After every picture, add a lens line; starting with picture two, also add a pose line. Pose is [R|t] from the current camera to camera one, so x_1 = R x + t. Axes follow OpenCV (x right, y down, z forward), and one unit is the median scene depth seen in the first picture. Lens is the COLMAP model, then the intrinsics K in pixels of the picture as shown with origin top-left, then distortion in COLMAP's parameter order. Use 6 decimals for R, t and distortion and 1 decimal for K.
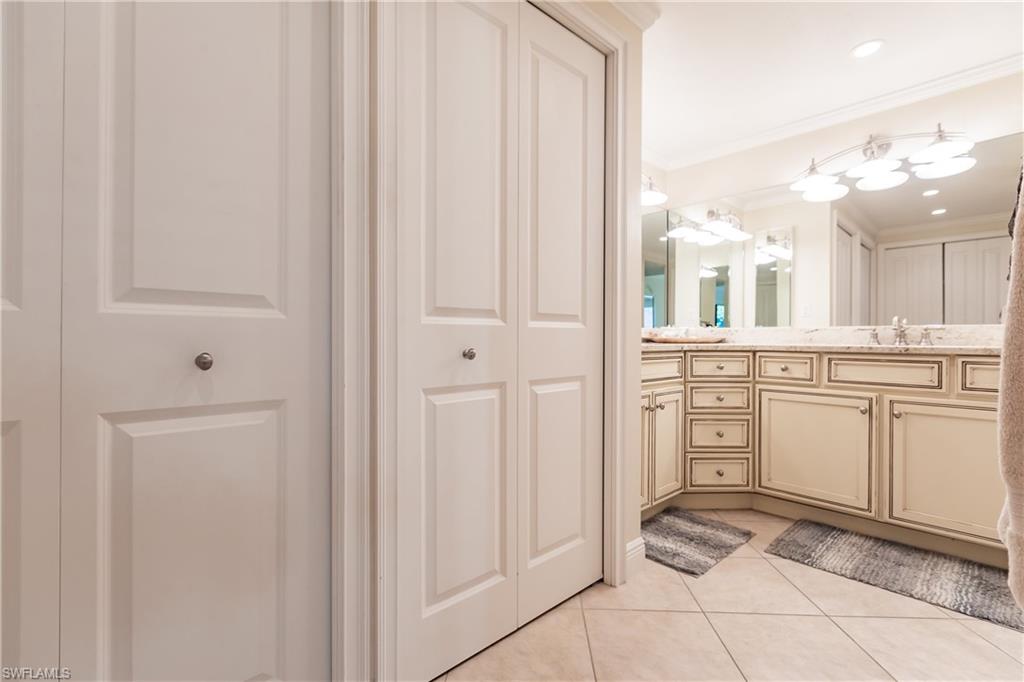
lens RADIAL K [[450.6, 0, 508.0], [0, 450.6, 338.6], [0, 0, 1]] dist [-0.001759, -0.000763]
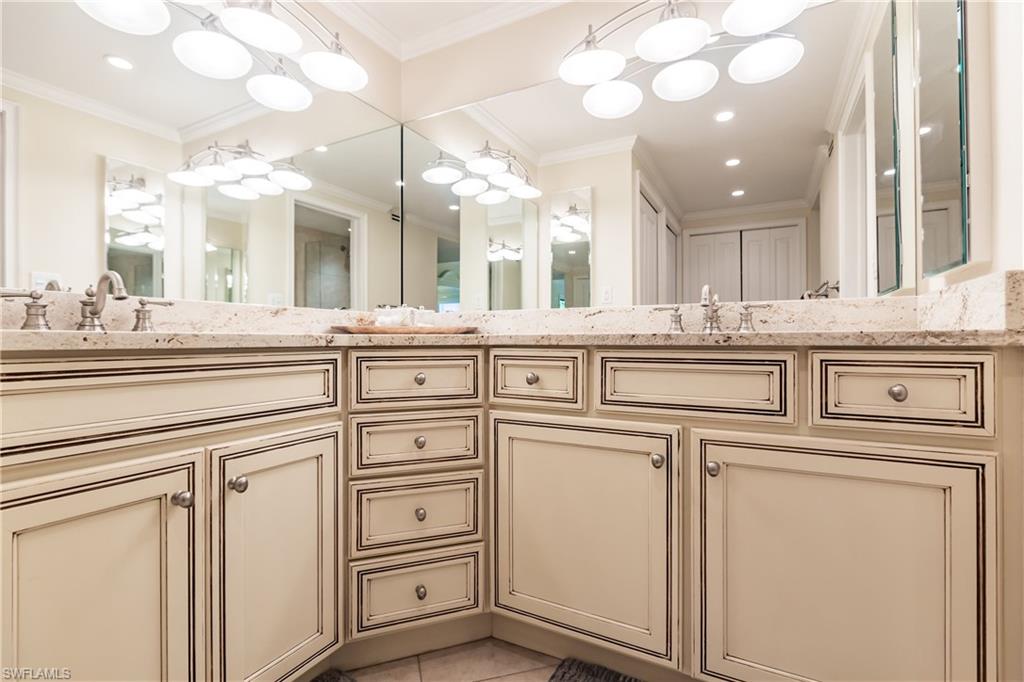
lens RADIAL K [[469.7, 0, 511.5], [0, 469.7, 338.8], [0, 0, 1]] dist [-0.007007, -0.000614]
pose [[0.944687, -0.006582, 0.327908, 0.403952], [0.007186, 0.999974, -0.000633, 0.019633], [-0.327895, 0.002955, 0.944709, 0.484556]]
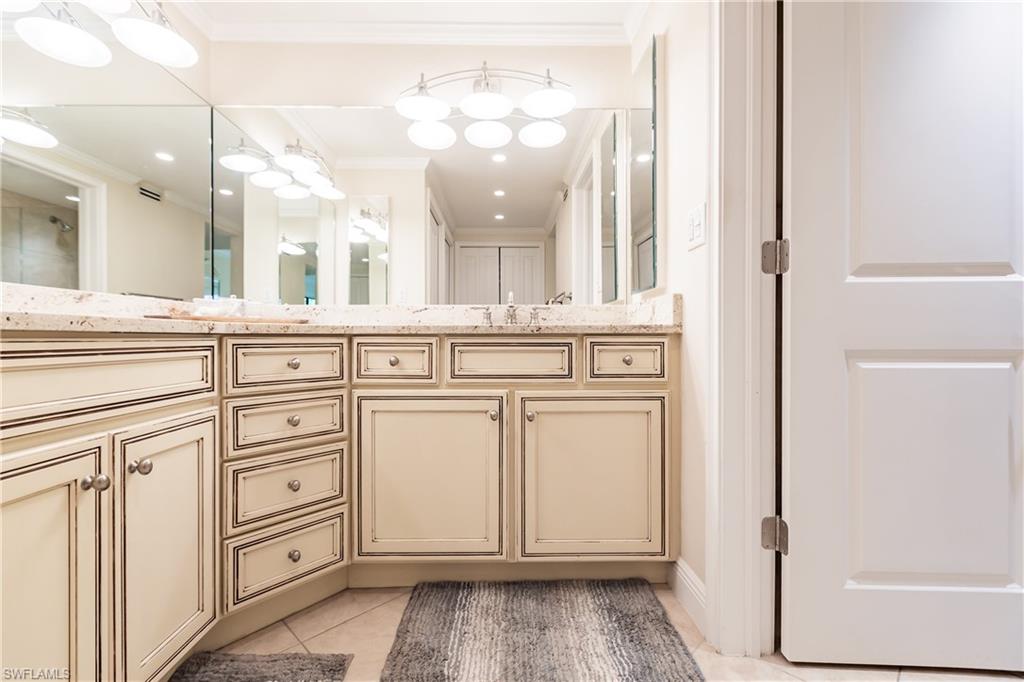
lens RADIAL K [[450.6, 0, 508.0], [0, 450.6, 338.6], [0, 0, 1]] dist [-0.001759, -0.000763]
pose [[0.663345, -0.008119, 0.748270, 0.236977], [0.004824, 0.999967, 0.006574, 0.029687], [-0.748298, -0.000751, 0.663362, 0.444213]]
